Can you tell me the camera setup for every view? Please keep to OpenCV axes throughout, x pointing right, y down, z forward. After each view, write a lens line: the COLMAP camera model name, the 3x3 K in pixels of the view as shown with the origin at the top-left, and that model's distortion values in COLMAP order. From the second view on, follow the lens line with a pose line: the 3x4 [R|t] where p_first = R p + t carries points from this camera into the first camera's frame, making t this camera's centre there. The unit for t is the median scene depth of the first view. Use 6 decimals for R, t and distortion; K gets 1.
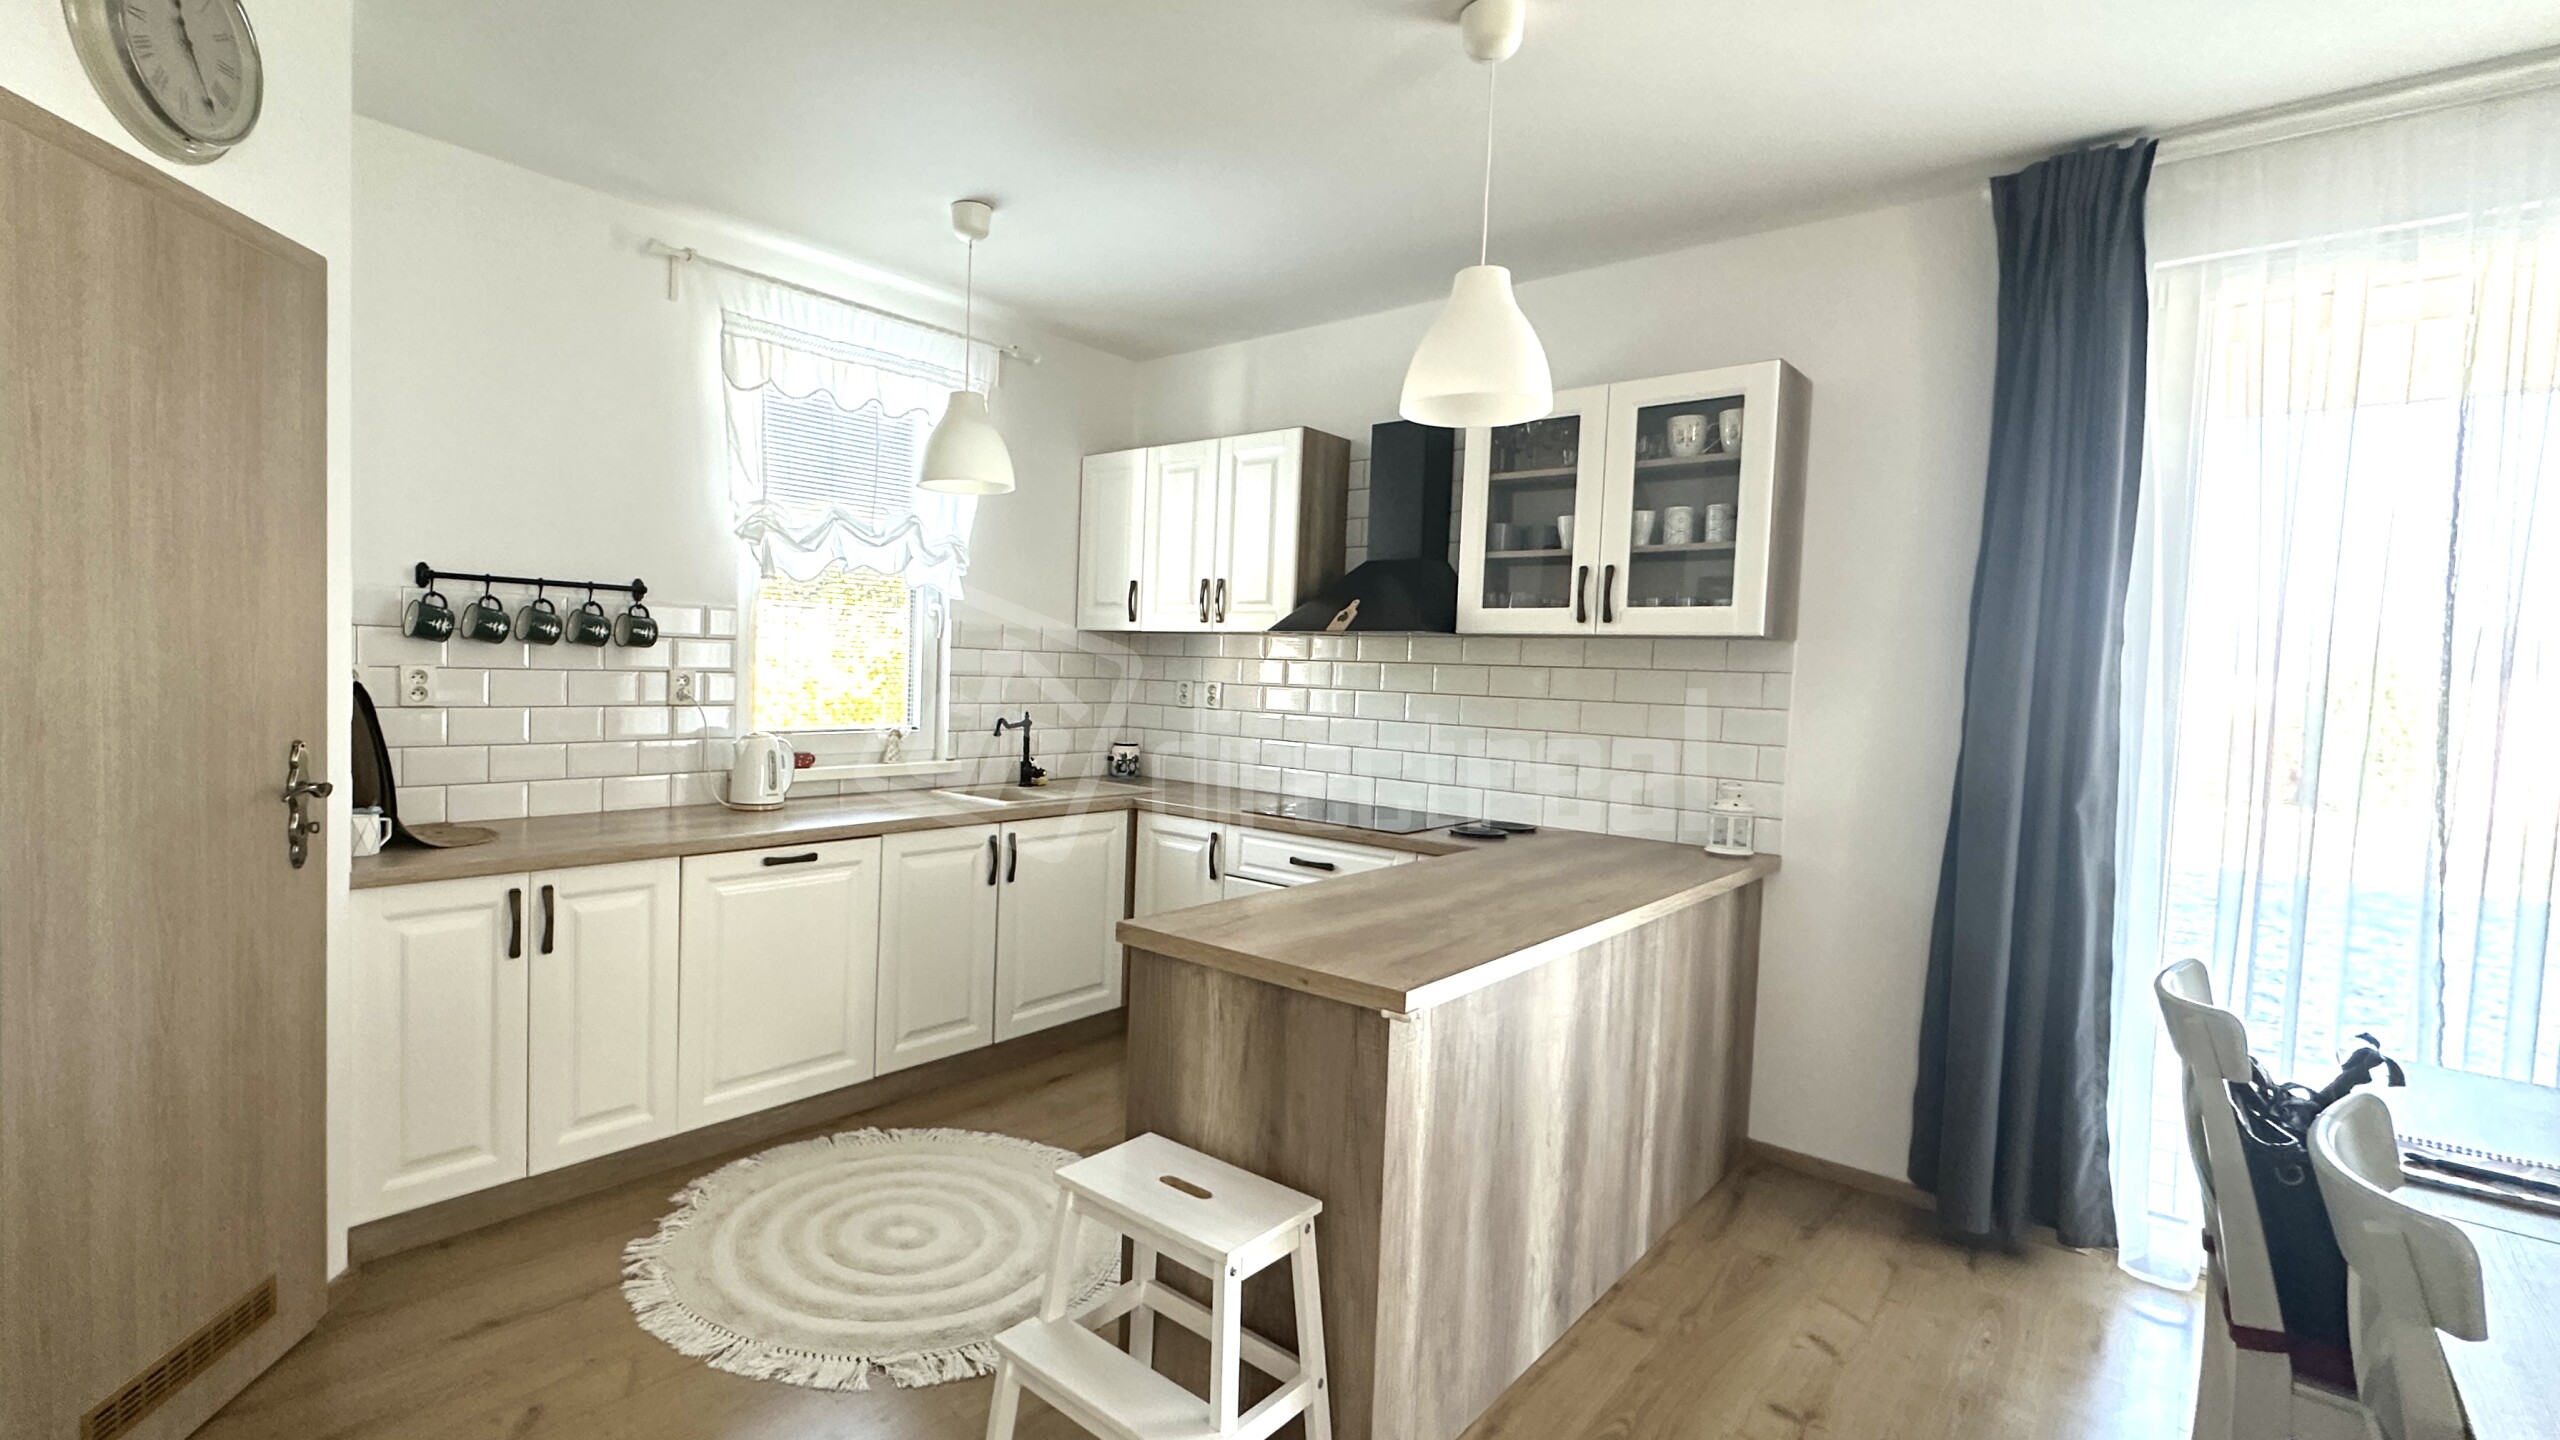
lens RADIAL K [[1143.5, 0, 1109.8], [0, 1143.5, 725.9], [0, 0, 1]] dist [-0.002538, -0.000585]
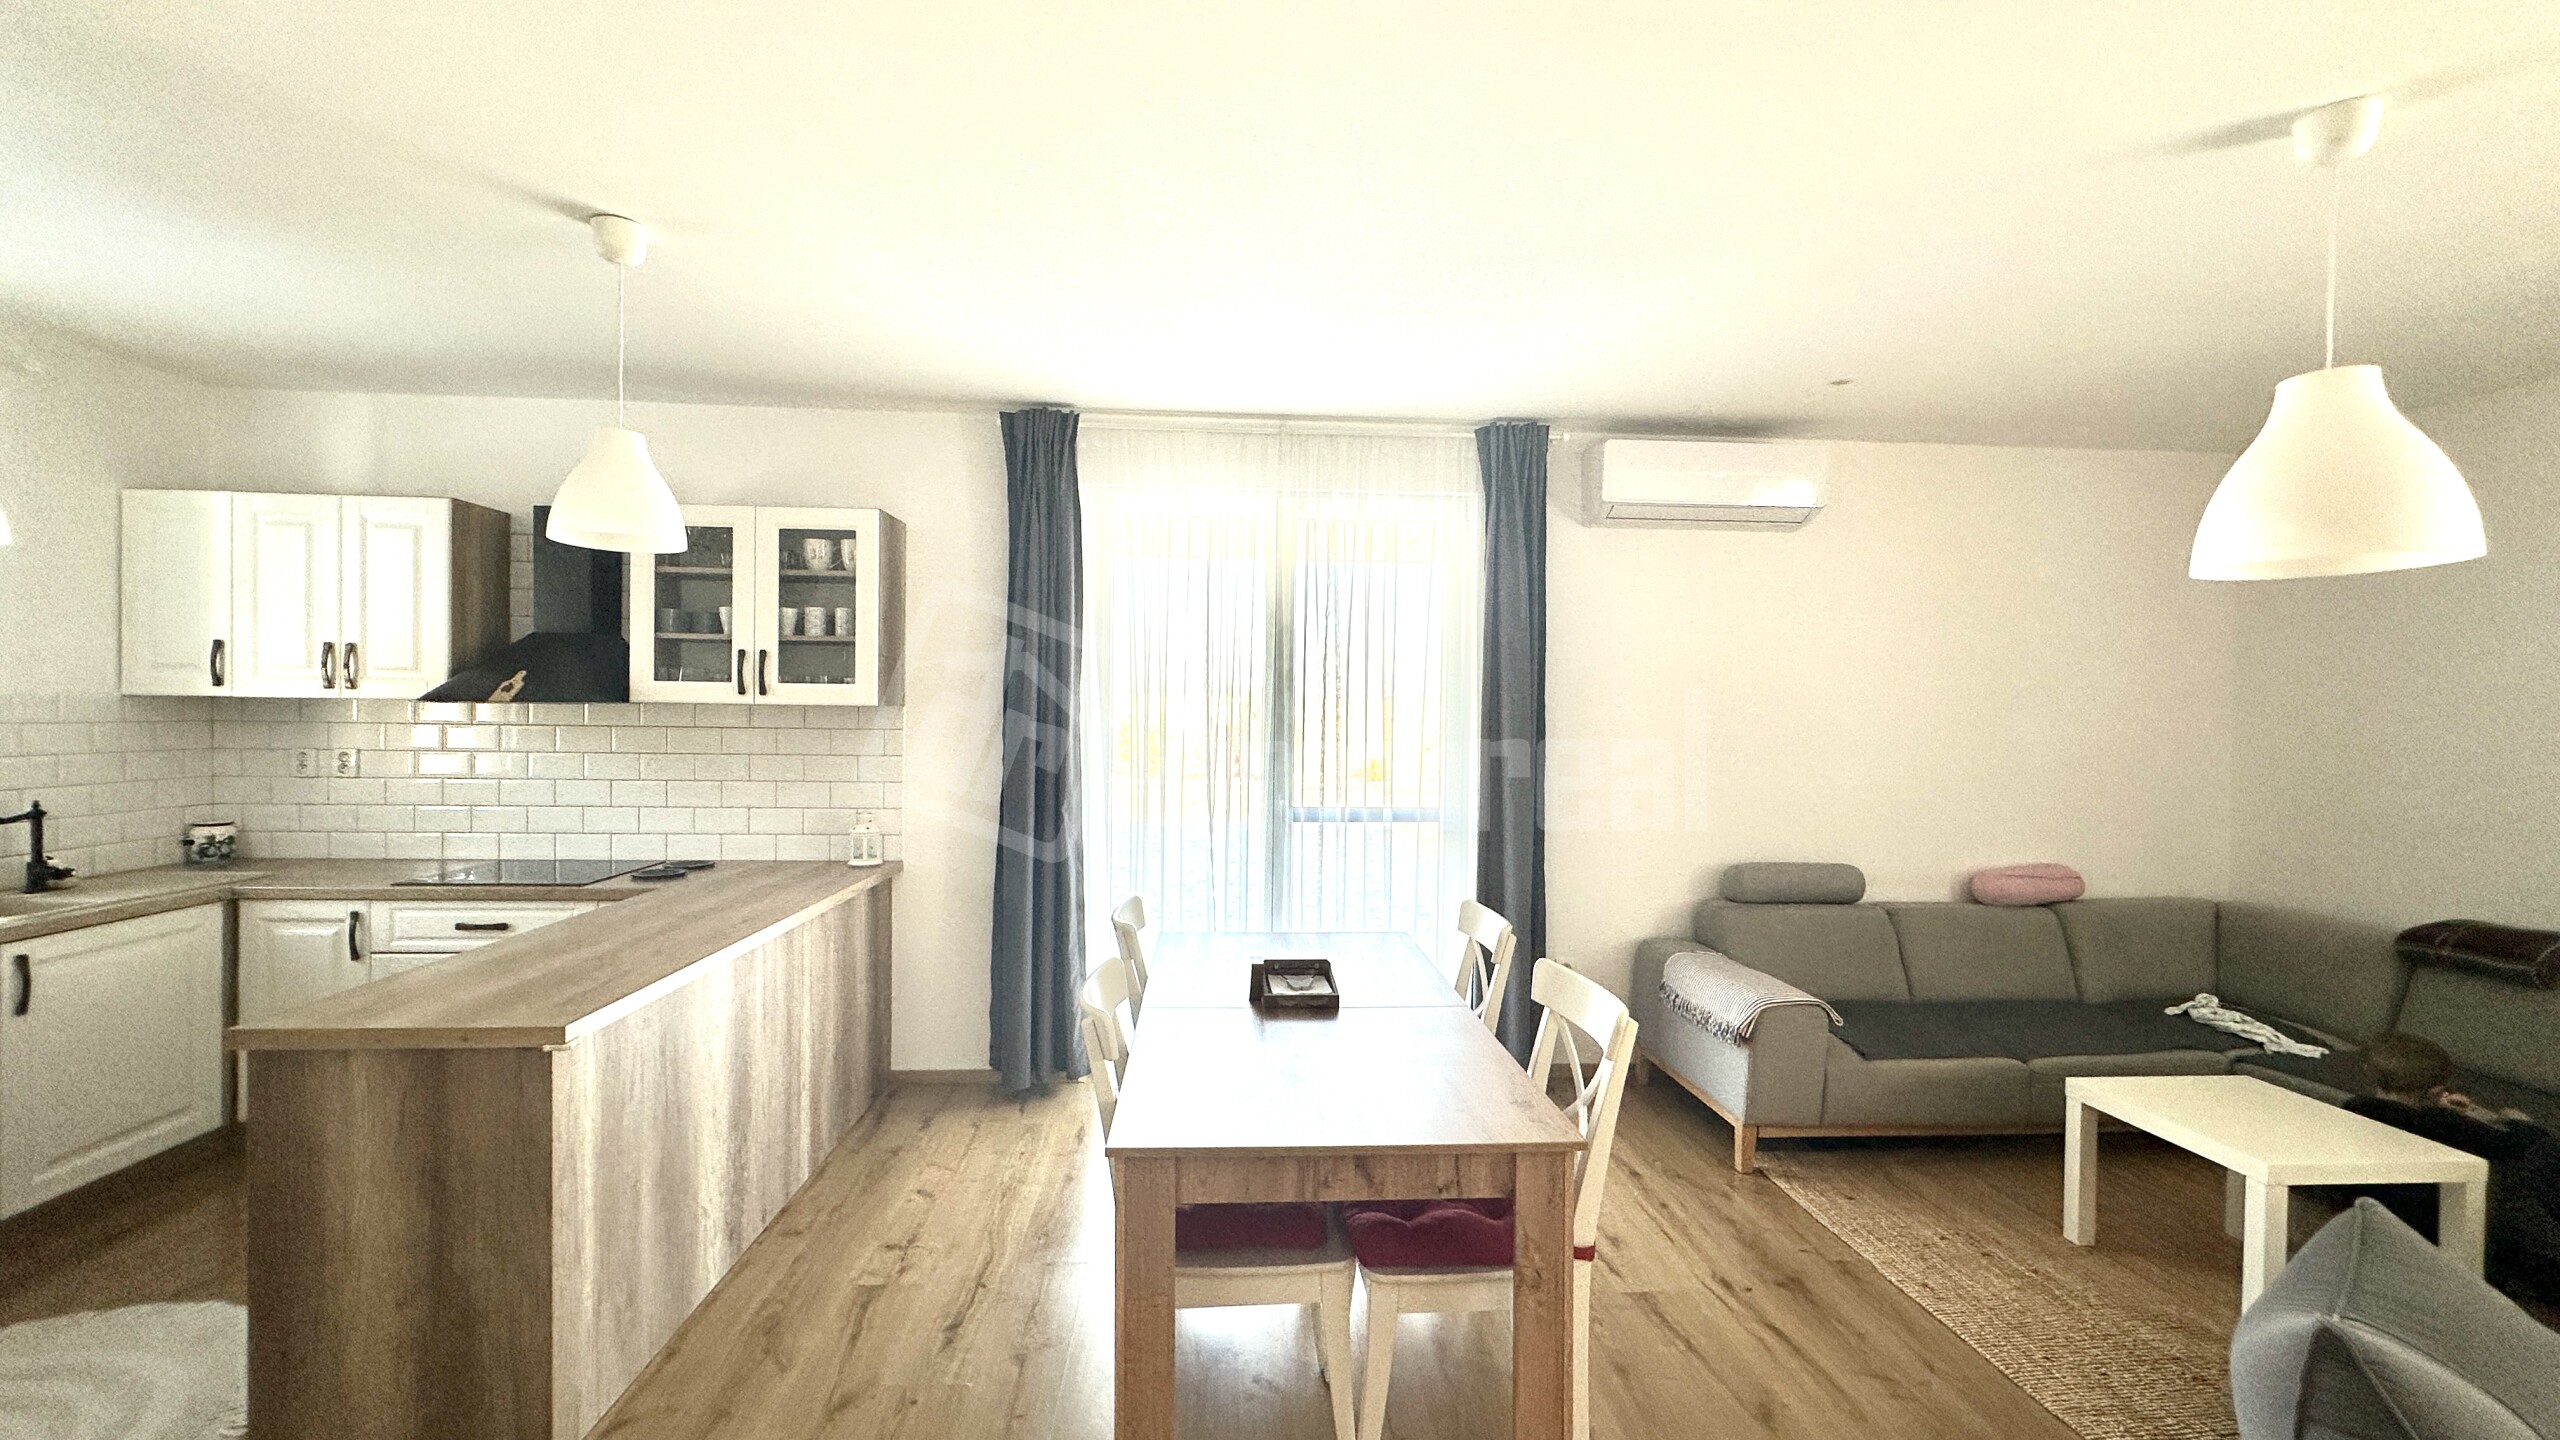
lens RADIAL K [[1022.4, 0, 1278.4], [0, 1022.4, 723.8], [0, 0, 1]] dist [-0.000749, 0.000531]
pose [[0.674719, -0.035097, 0.737240, -0.014014], [0.049367, 0.998778, 0.002368, -0.031817], [-0.736422, 0.034798, 0.675627, -0.176071]]
